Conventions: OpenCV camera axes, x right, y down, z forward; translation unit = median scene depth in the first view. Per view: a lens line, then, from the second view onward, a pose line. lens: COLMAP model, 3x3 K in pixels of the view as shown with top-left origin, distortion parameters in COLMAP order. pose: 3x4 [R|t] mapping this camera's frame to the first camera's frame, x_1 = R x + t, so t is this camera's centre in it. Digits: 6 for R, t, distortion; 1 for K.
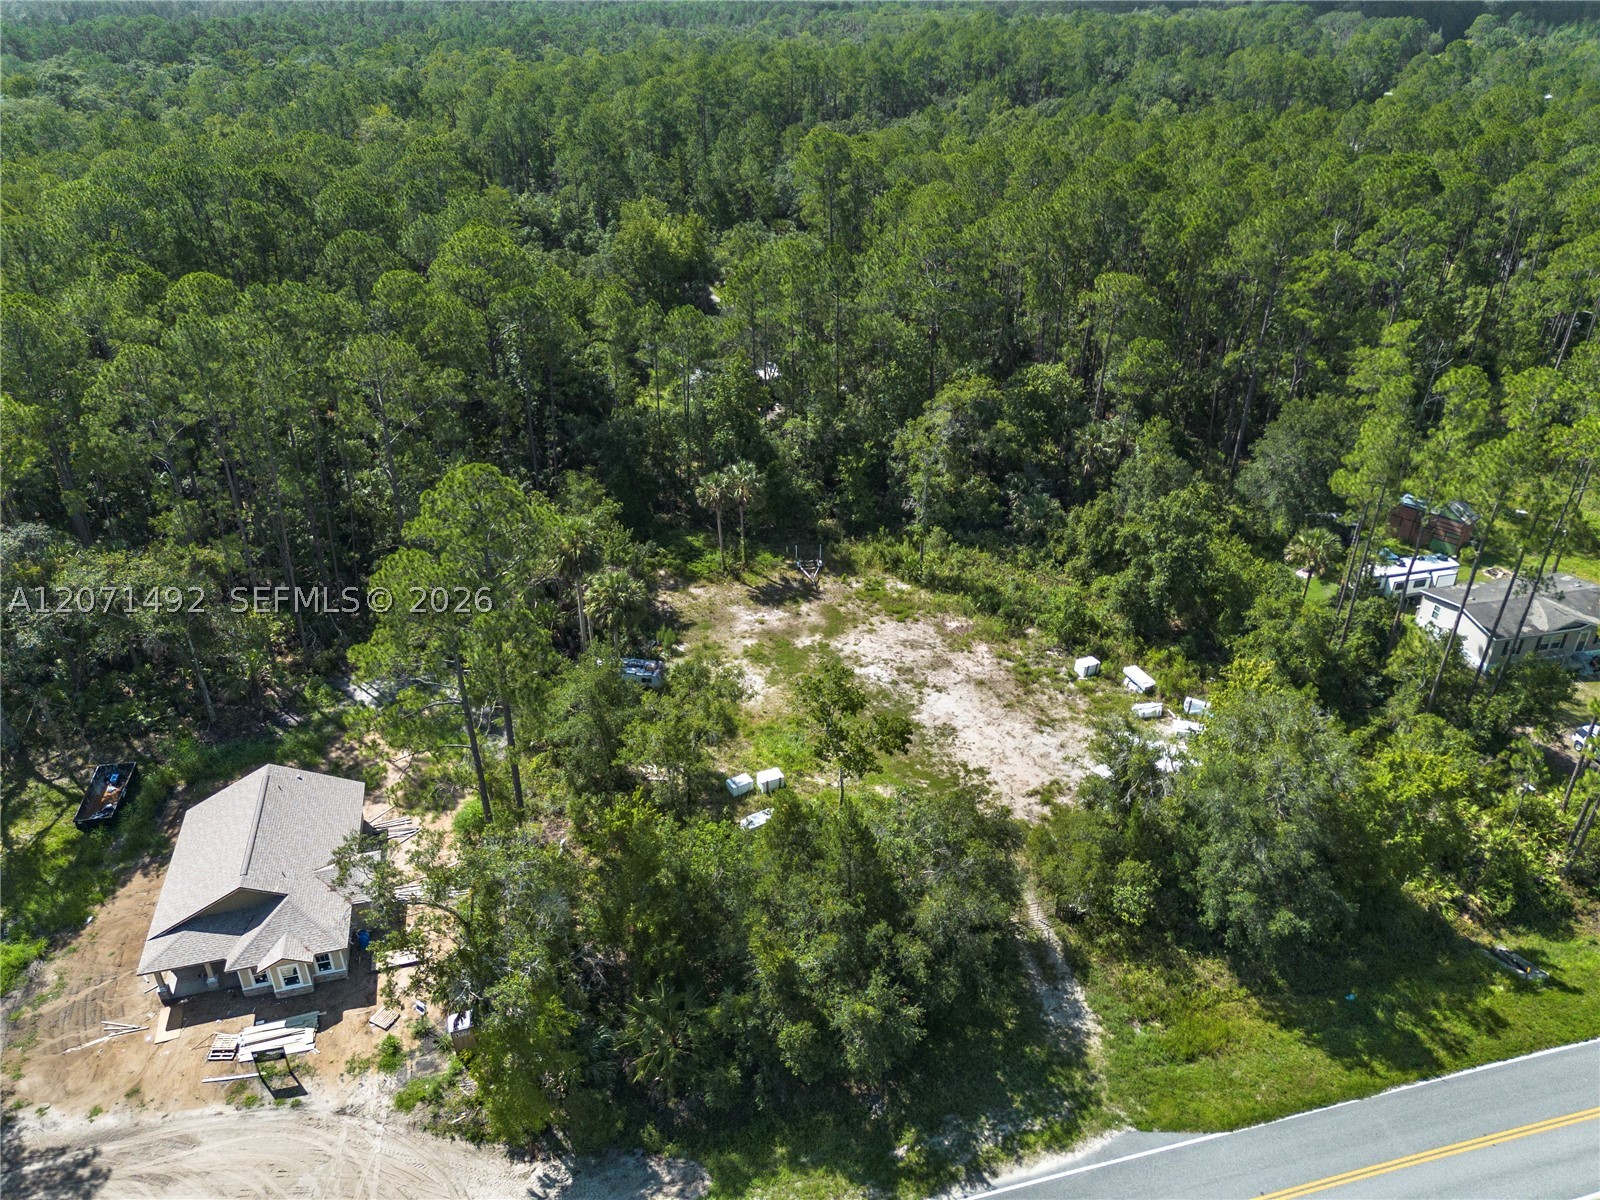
lens RADIAL K [[1128.6, 0, 798.2], [0, 1128.6, 595.1], [0, 0, 1]] dist [0.087187, -0.085740]
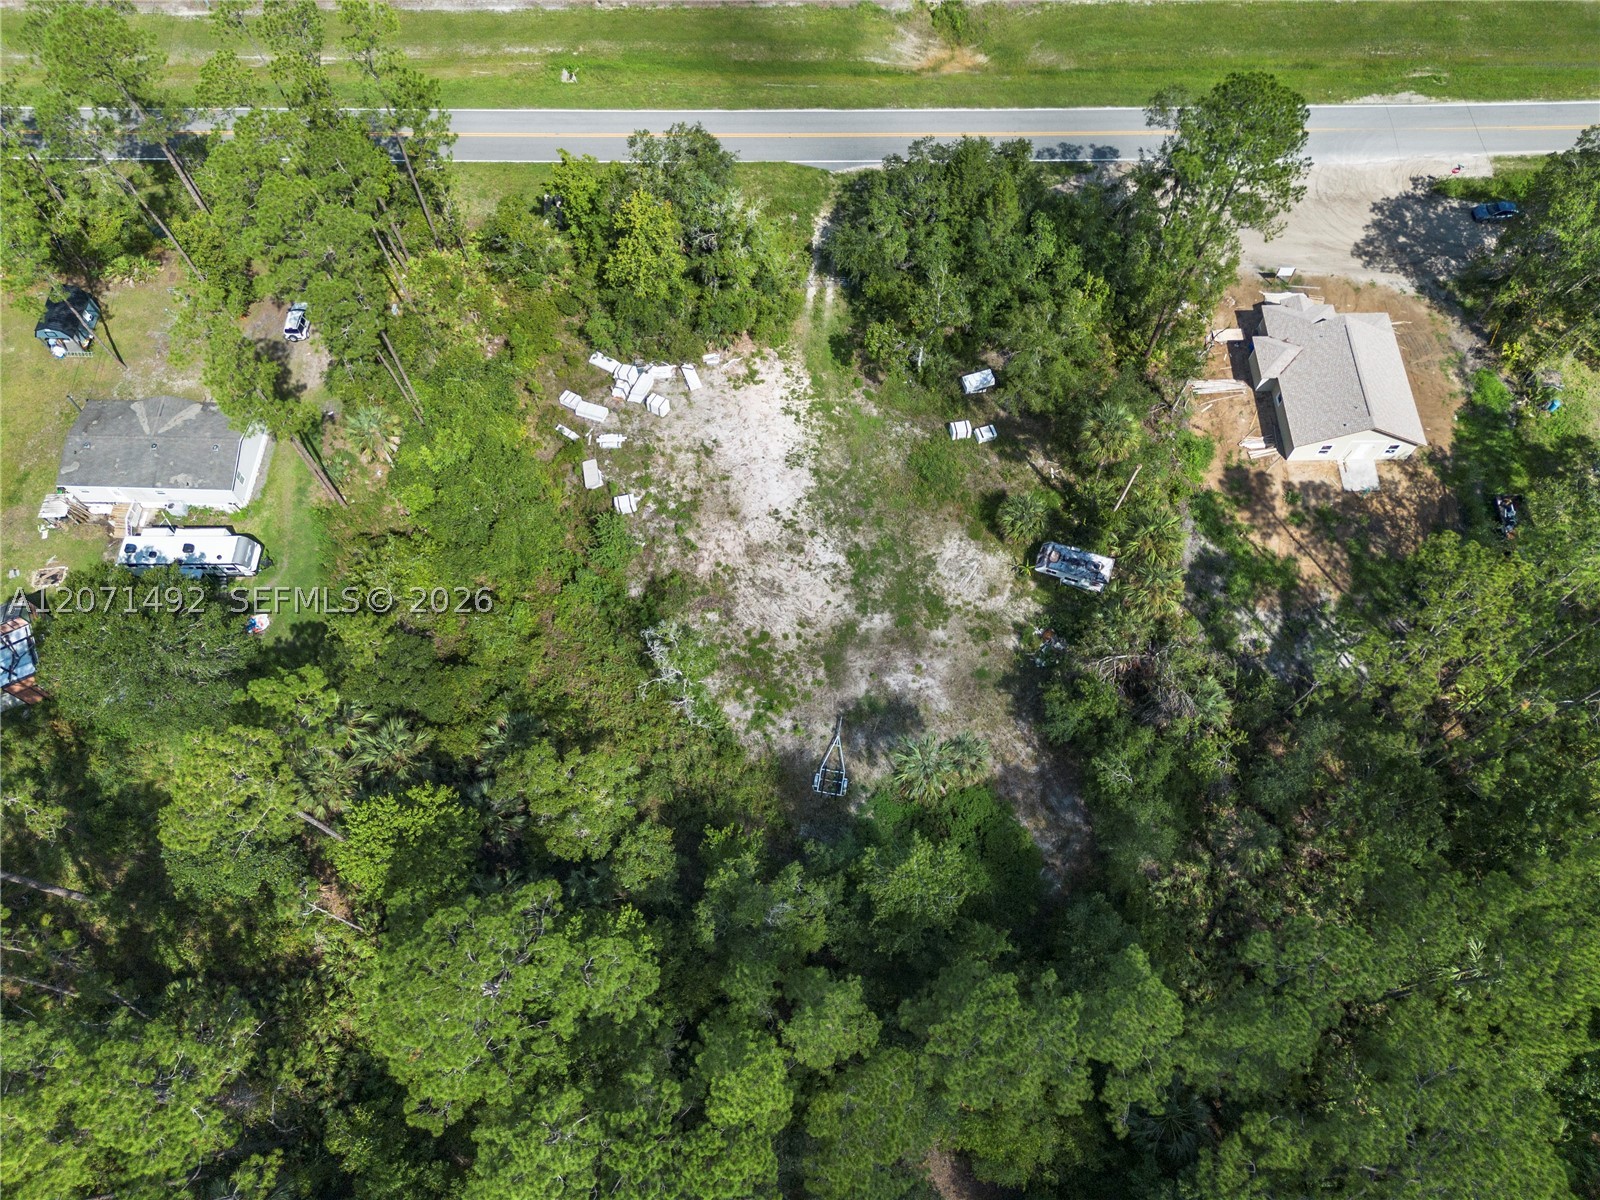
lens RADIAL K [[1115.4, 0, 798.2], [0, 1115.4, 605.8], [0, 0, 1]] dist [0.087808, -0.079395]
pose [[-0.965806, -0.230112, 0.119443, -0.039773], [0.128960, -0.026715, 0.991290, -0.966548], [-0.224916, 0.972798, 0.055476, 1.048315]]
